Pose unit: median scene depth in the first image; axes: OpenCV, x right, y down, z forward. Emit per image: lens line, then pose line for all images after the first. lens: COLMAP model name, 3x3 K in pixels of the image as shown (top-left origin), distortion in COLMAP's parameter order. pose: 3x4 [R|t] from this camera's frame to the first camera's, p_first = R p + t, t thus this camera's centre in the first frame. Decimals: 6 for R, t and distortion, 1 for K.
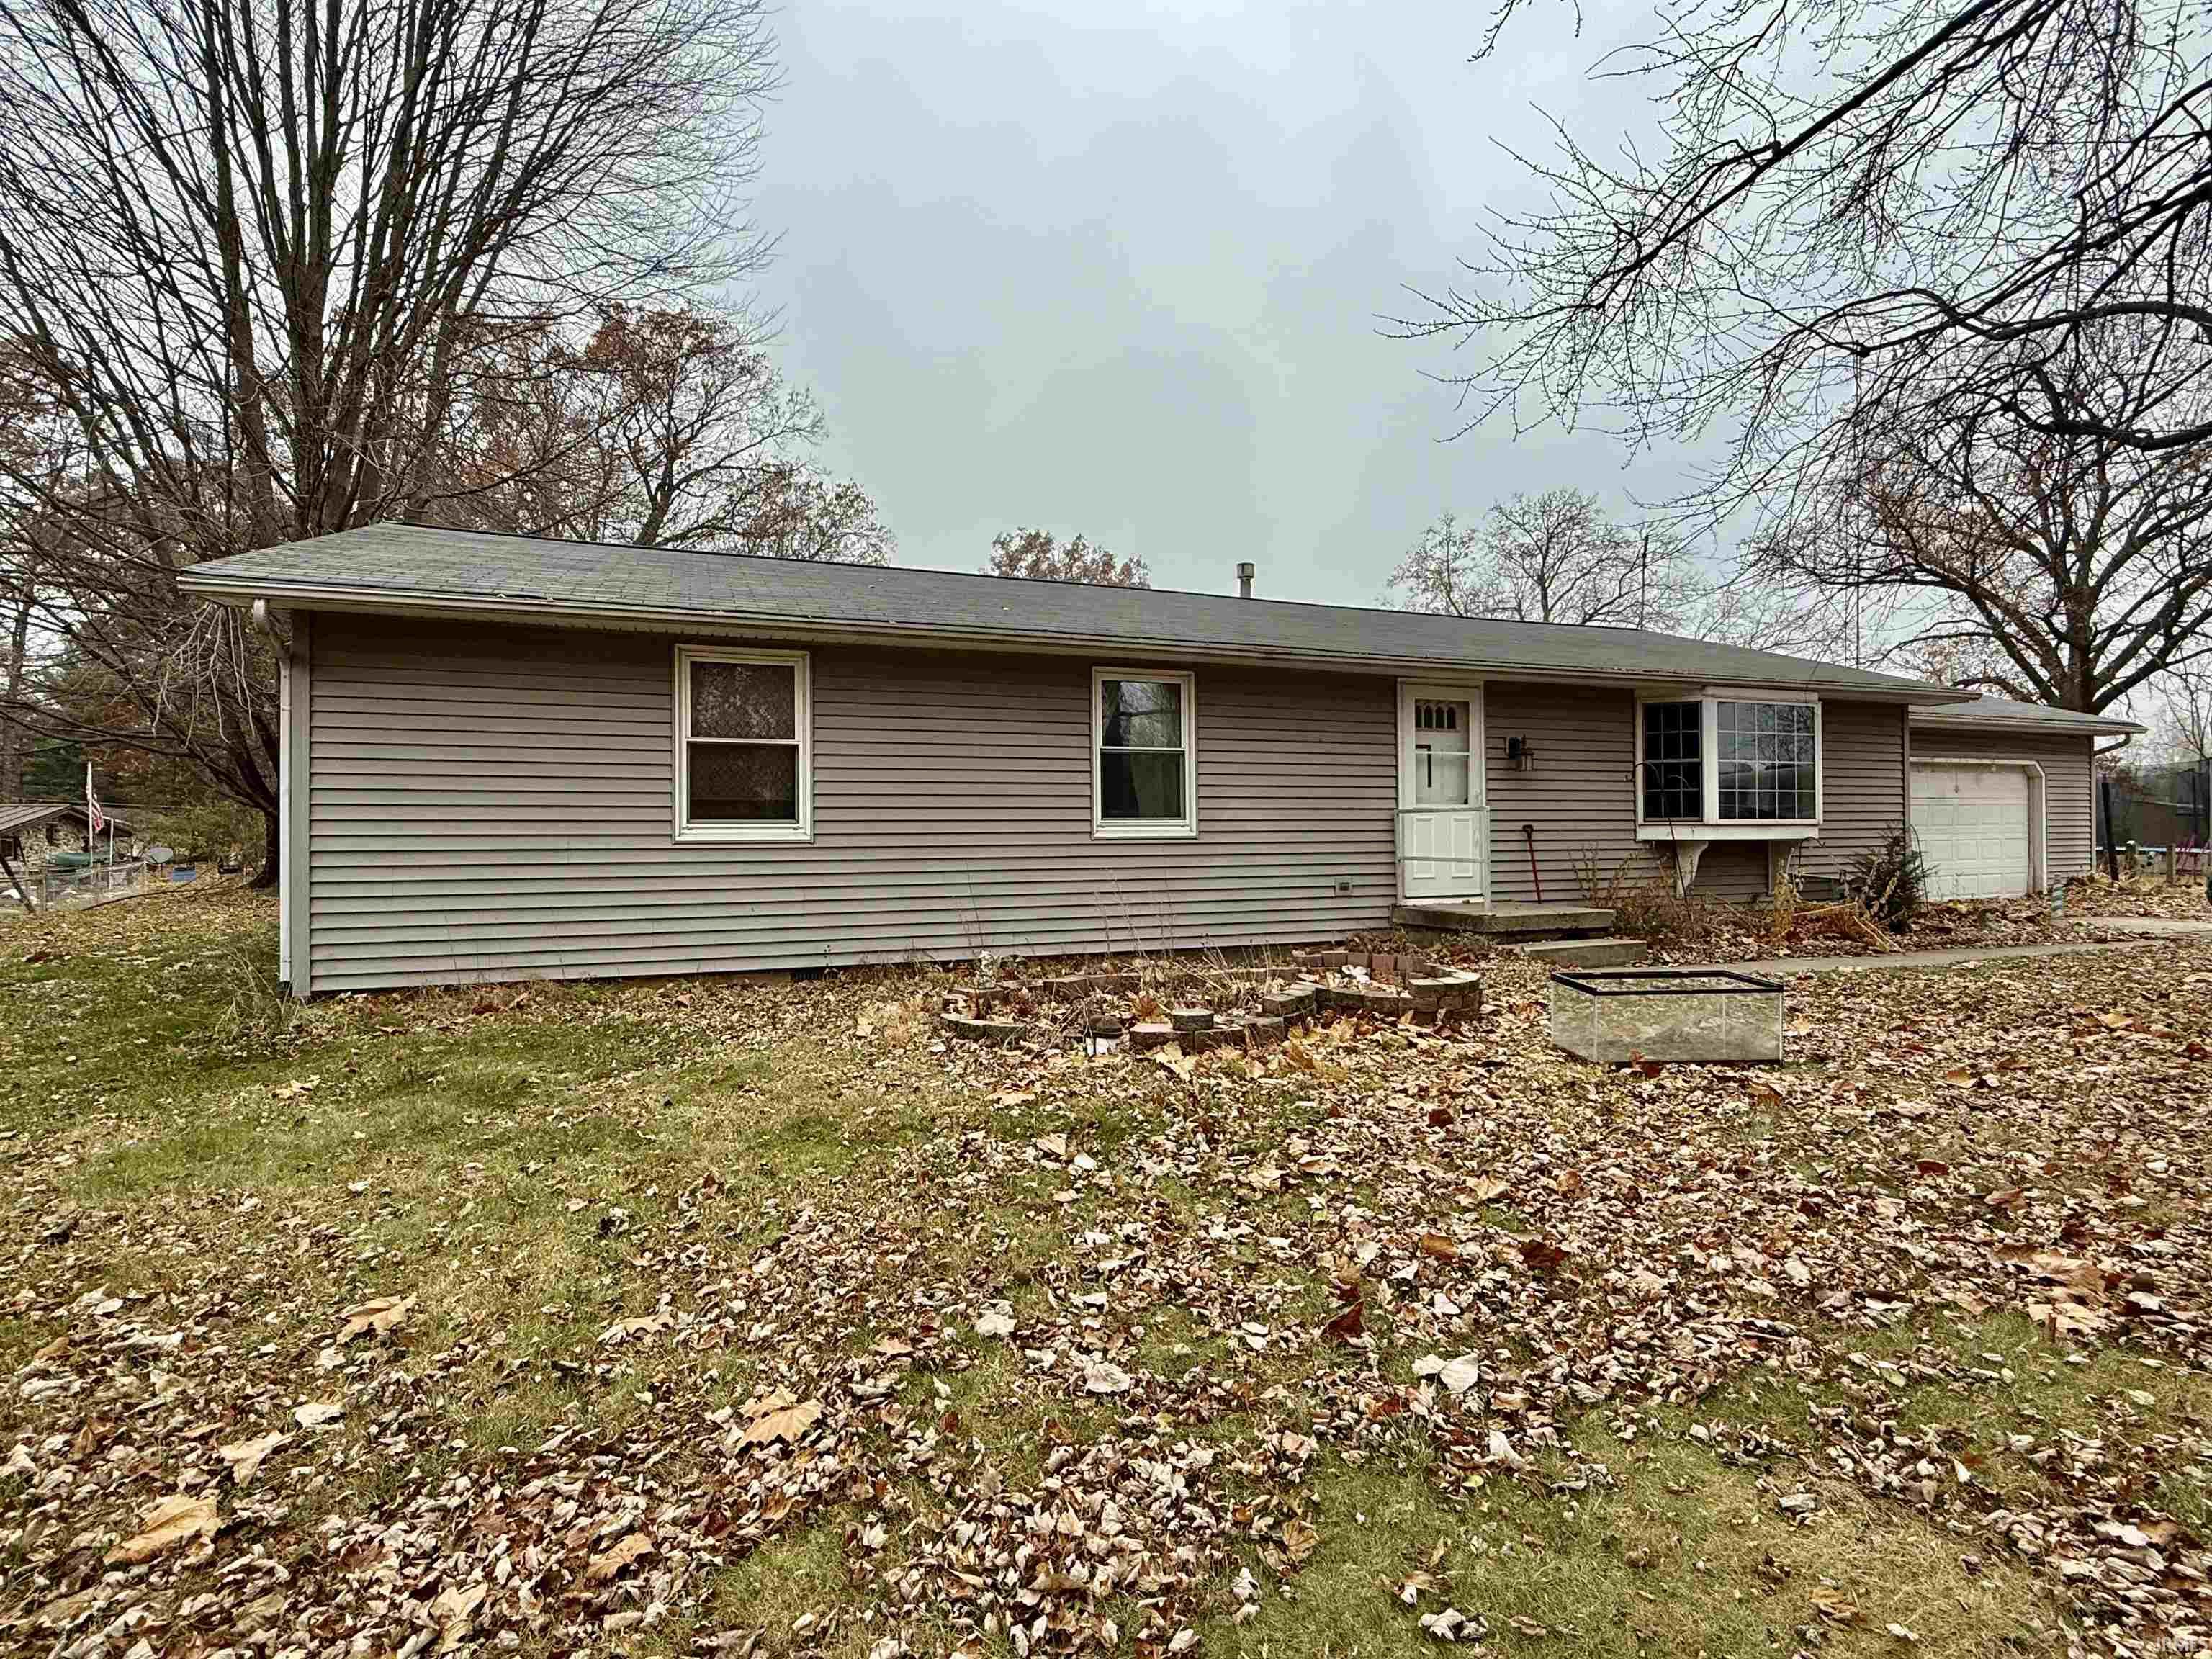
lens RADIAL K [[983.3, 0, 1106.0], [0, 983.3, 829.5], [0, 0, 1]] dist [-0.000234, -0.000097]
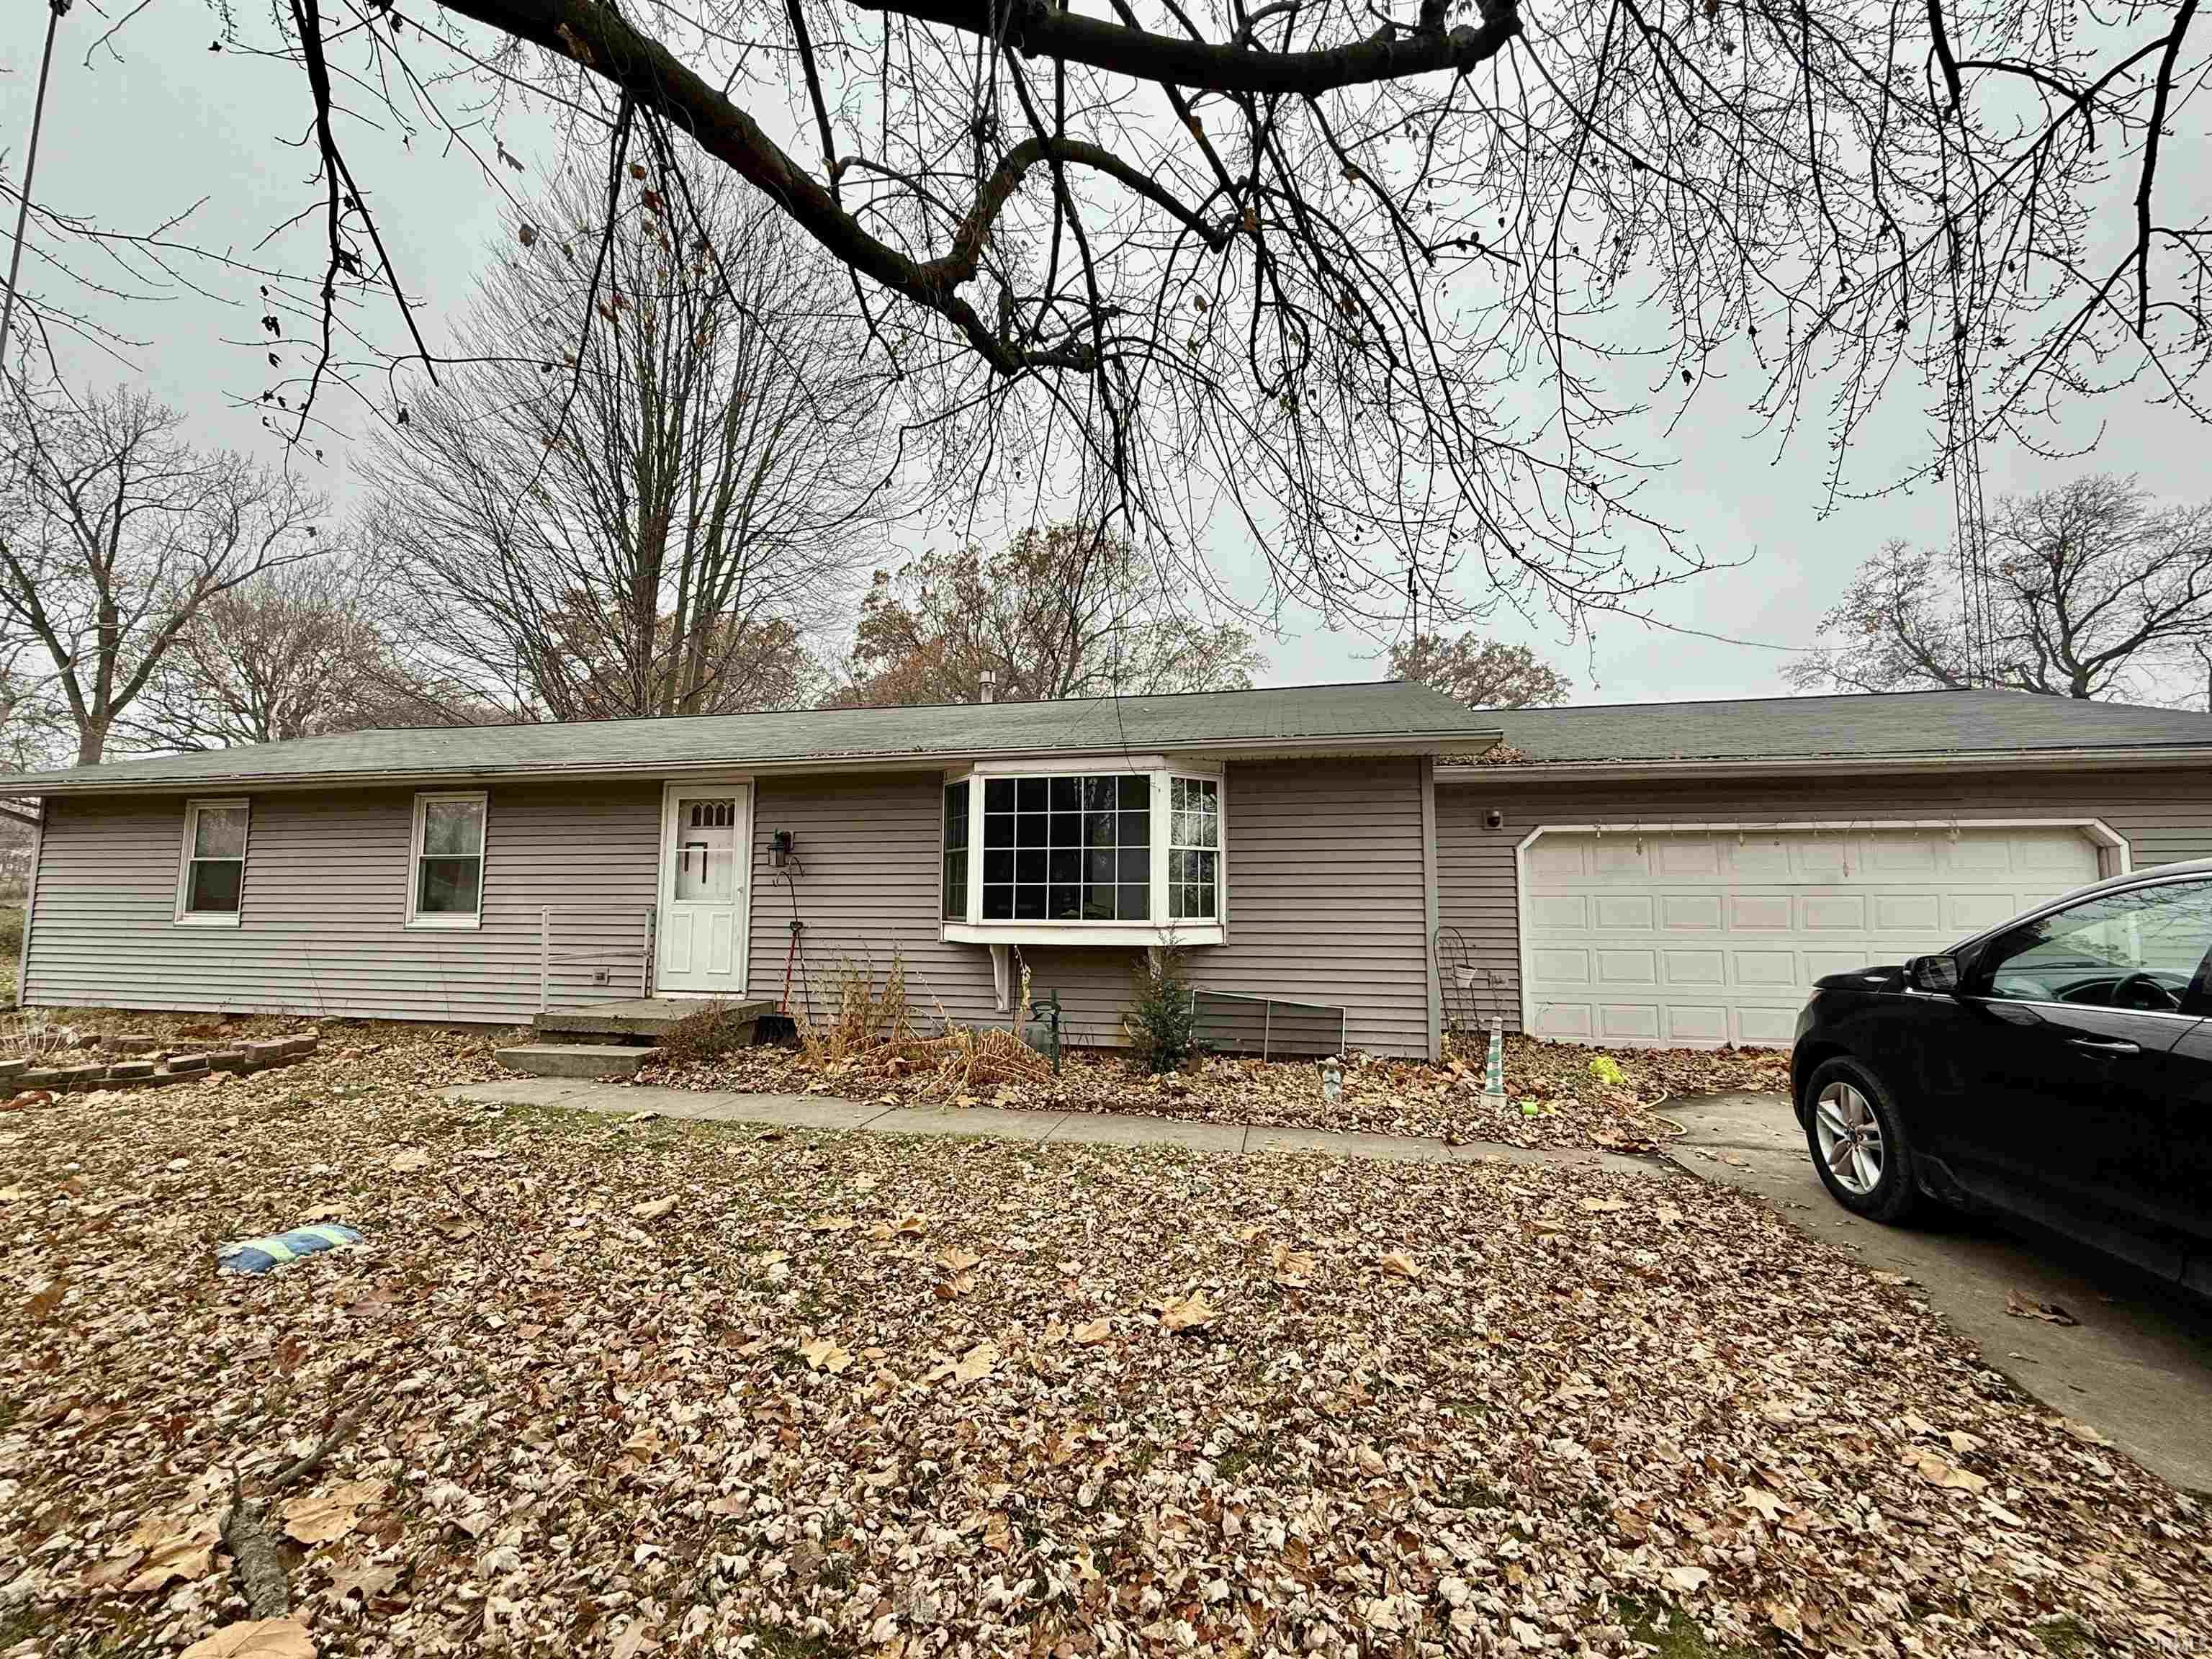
lens RADIAL K [[888.3, 0, 1106.0], [0, 888.3, 829.5], [0, 0, 1]] dist [0.002189, 0.000157]
pose [[0.849662, -0.044258, -0.525468, 1.139207], [-0.010501, 0.994854, -0.100772, -0.009530], [0.527224, 0.091140, 0.844825, 0.418612]]
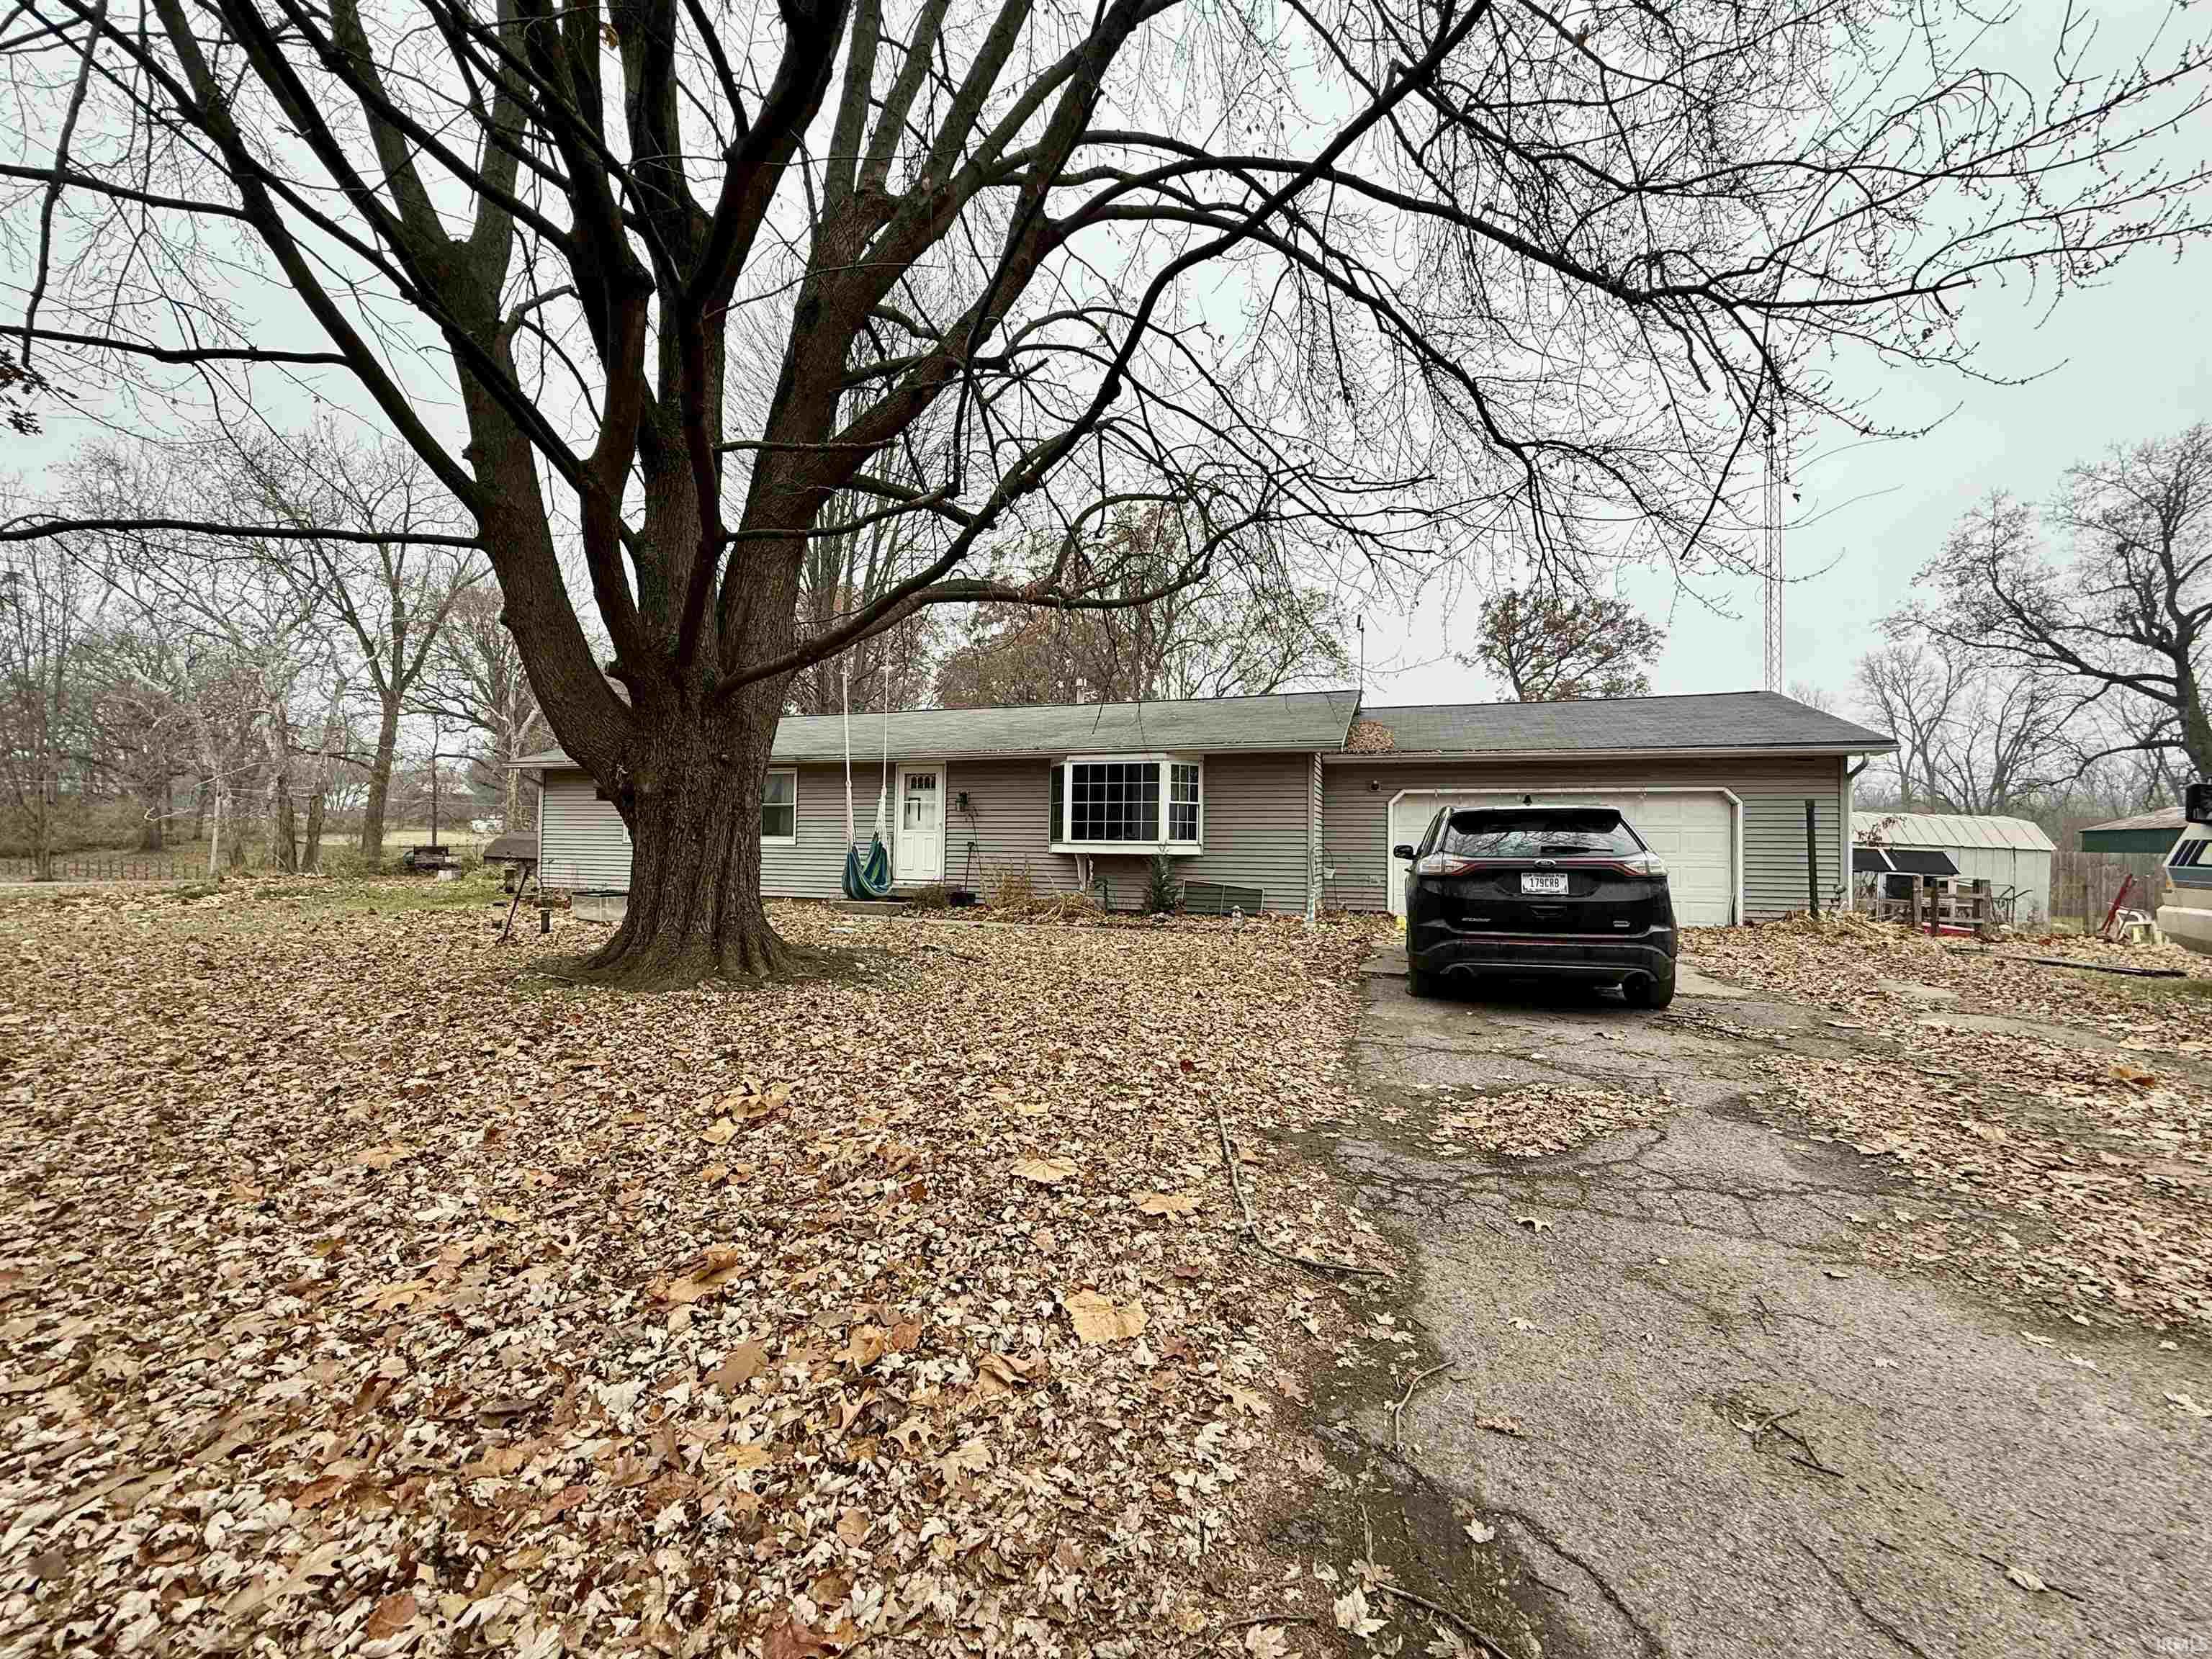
lens RADIAL K [[871.5, 0, 1106.0], [0, 871.5, 829.5], [0, 0, 1]] dist [0.001190, 0.000136]
pose [[0.779751, -0.006425, -0.626057, 1.567063], [-0.023126, 0.998969, -0.039056, 0.027815], [0.625663, 0.044933, 0.778798, -0.044203]]
